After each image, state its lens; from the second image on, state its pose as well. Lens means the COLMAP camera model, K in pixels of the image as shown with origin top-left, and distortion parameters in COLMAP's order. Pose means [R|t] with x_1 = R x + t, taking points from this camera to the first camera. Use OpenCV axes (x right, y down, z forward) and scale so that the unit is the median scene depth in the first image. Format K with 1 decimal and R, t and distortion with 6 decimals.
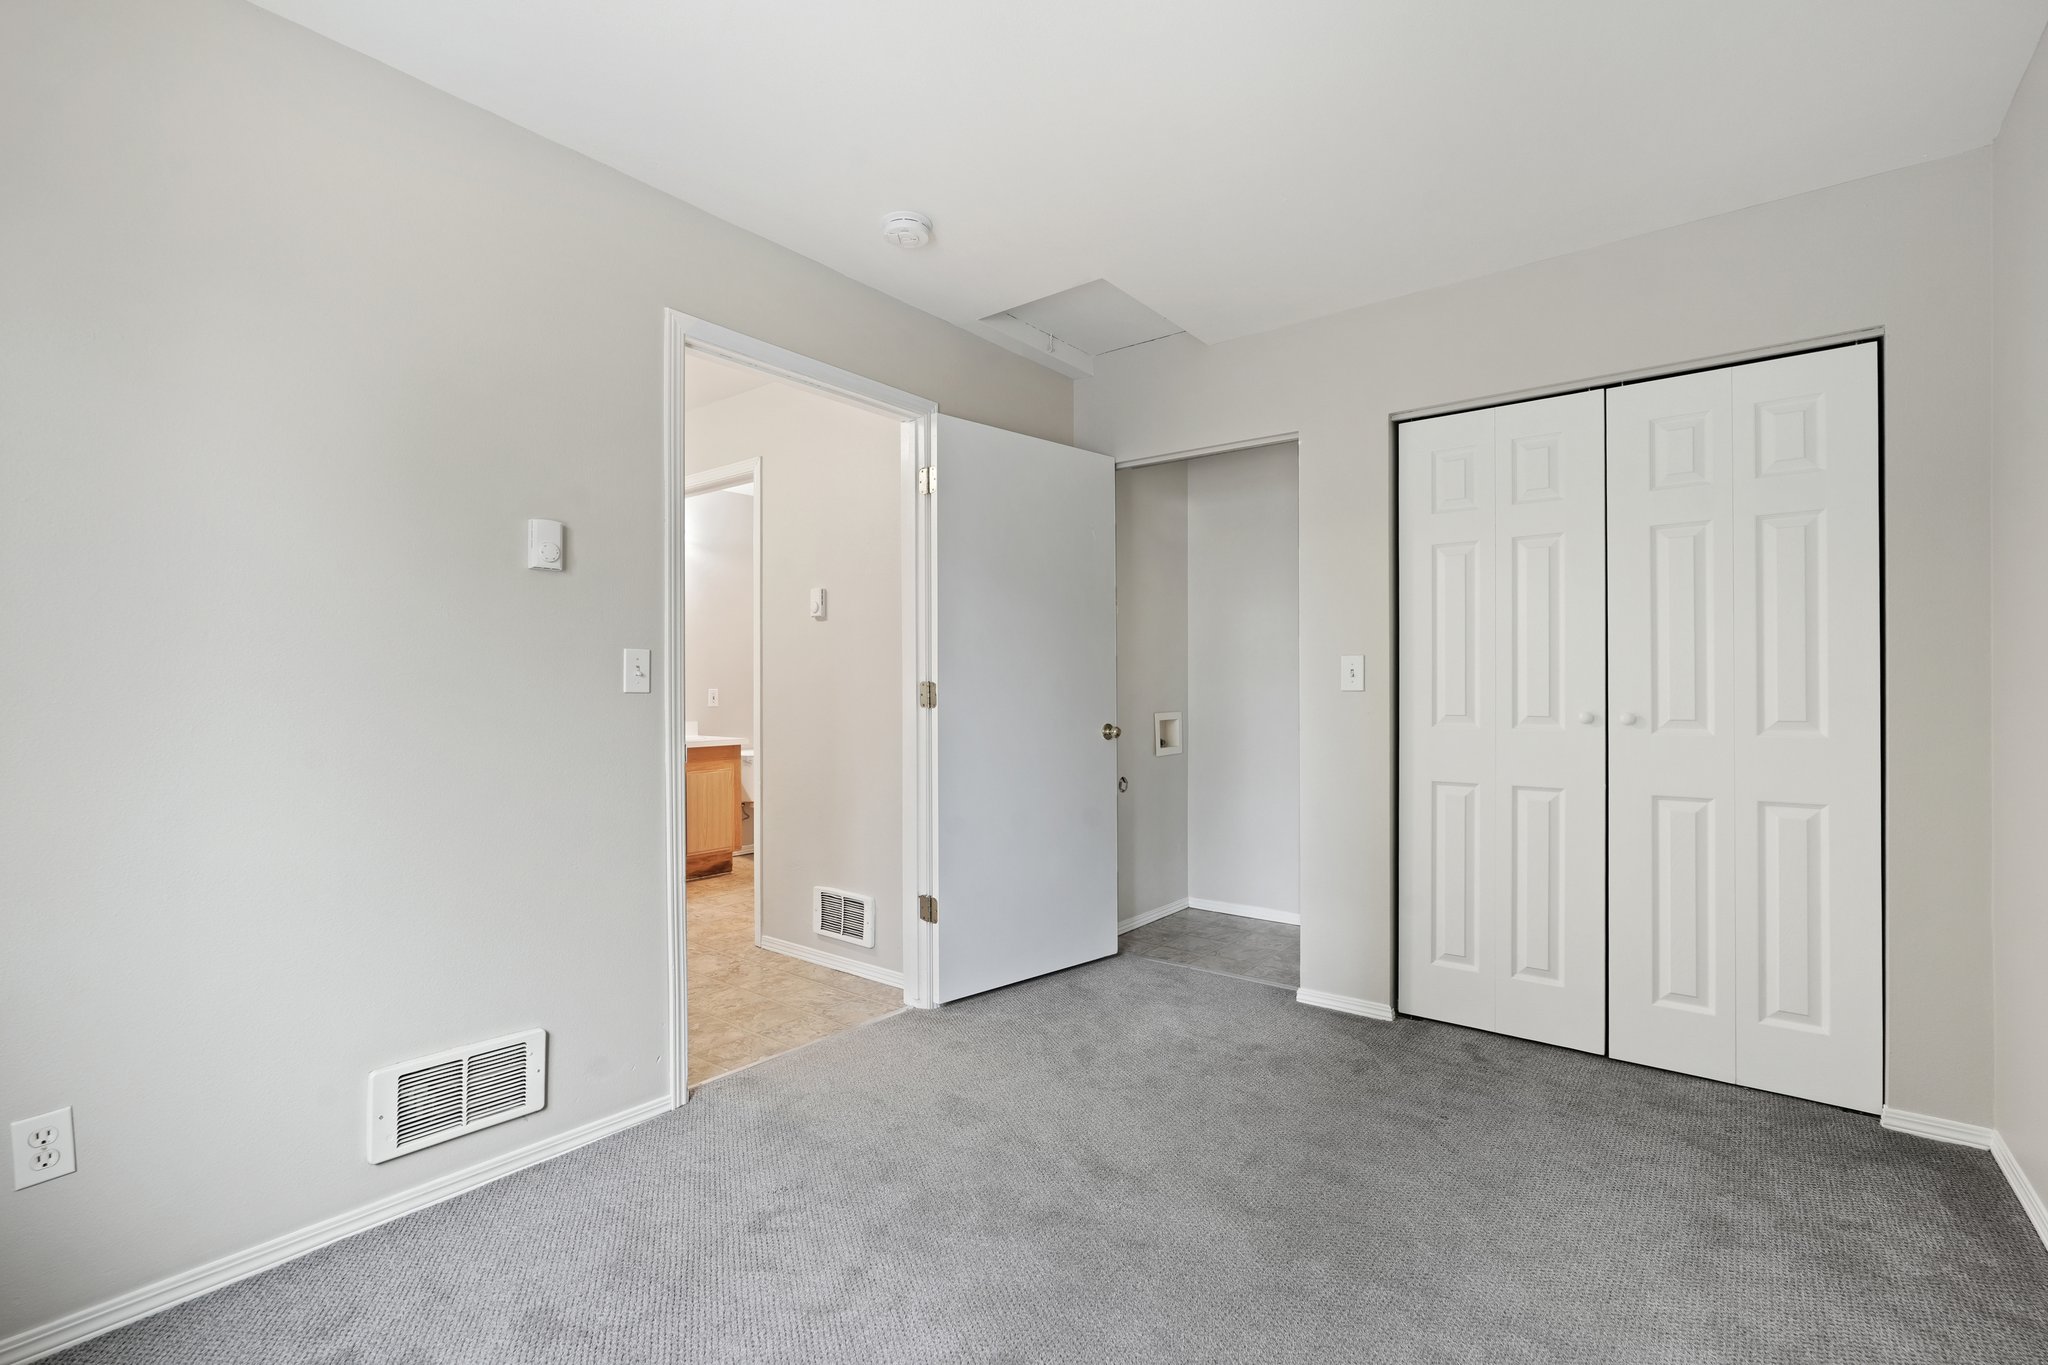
lens RADIAL K [[912.7, 0, 1022.1], [0, 912.7, 679.0], [0, 0, 1]] dist [0.003226, 0.001152]
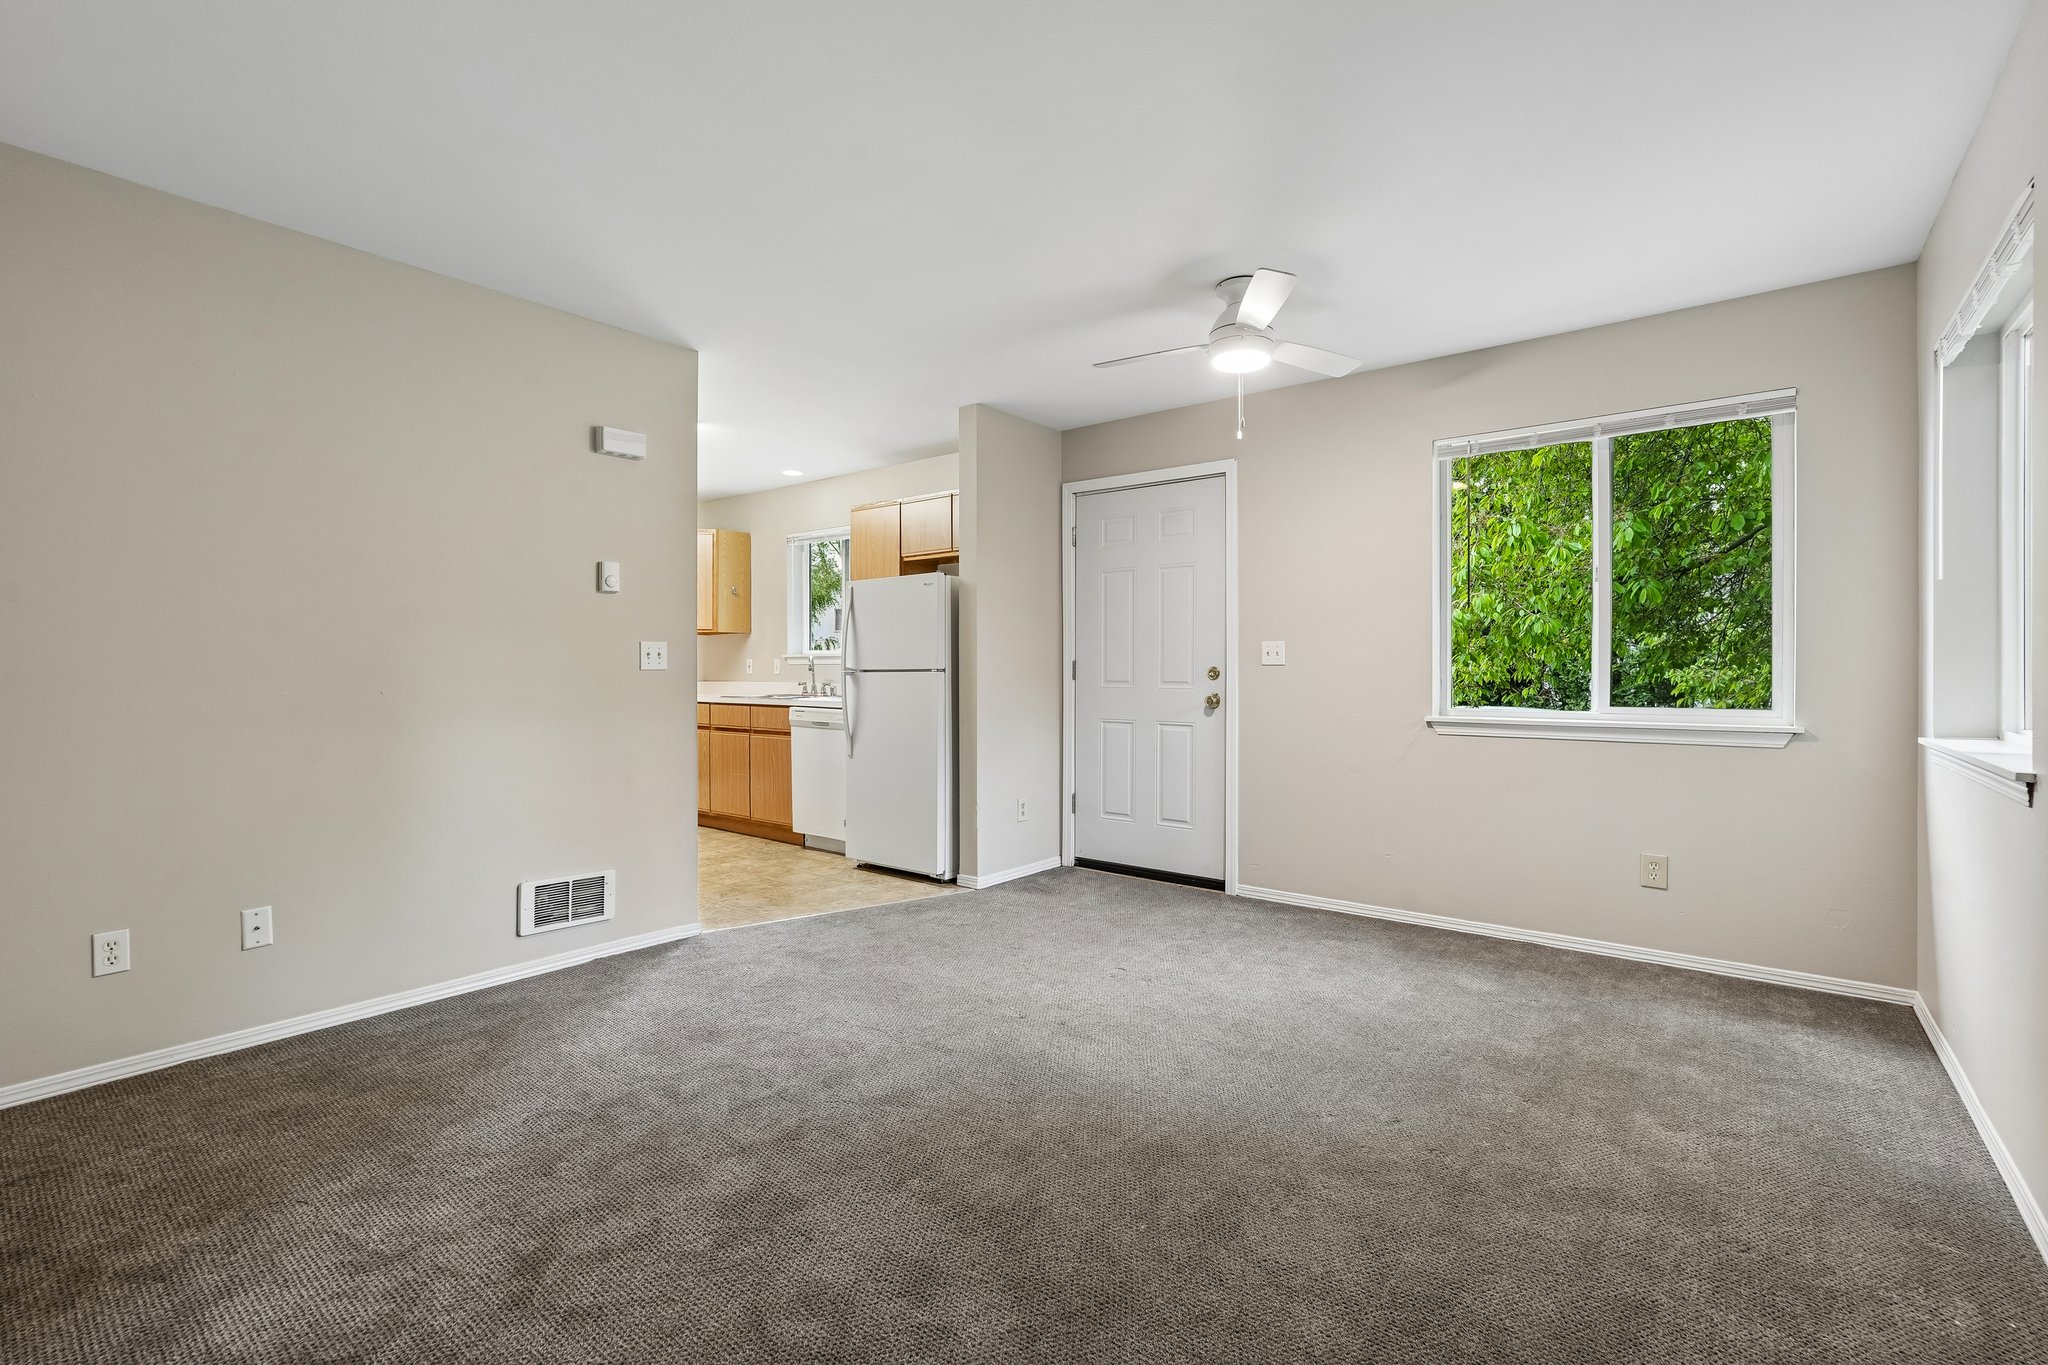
lens RADIAL K [[912.7, 0, 1029.0], [0, 912.7, 679.2], [0, 0, 1]] dist [0.003226, 0.001152]
pose [[0.999997, -0.001200, 0.002187, 0.200214], [0.001176, 0.999936, 0.011273, 0.012393], [-0.002200, -0.011271, 0.999934, -0.576953]]
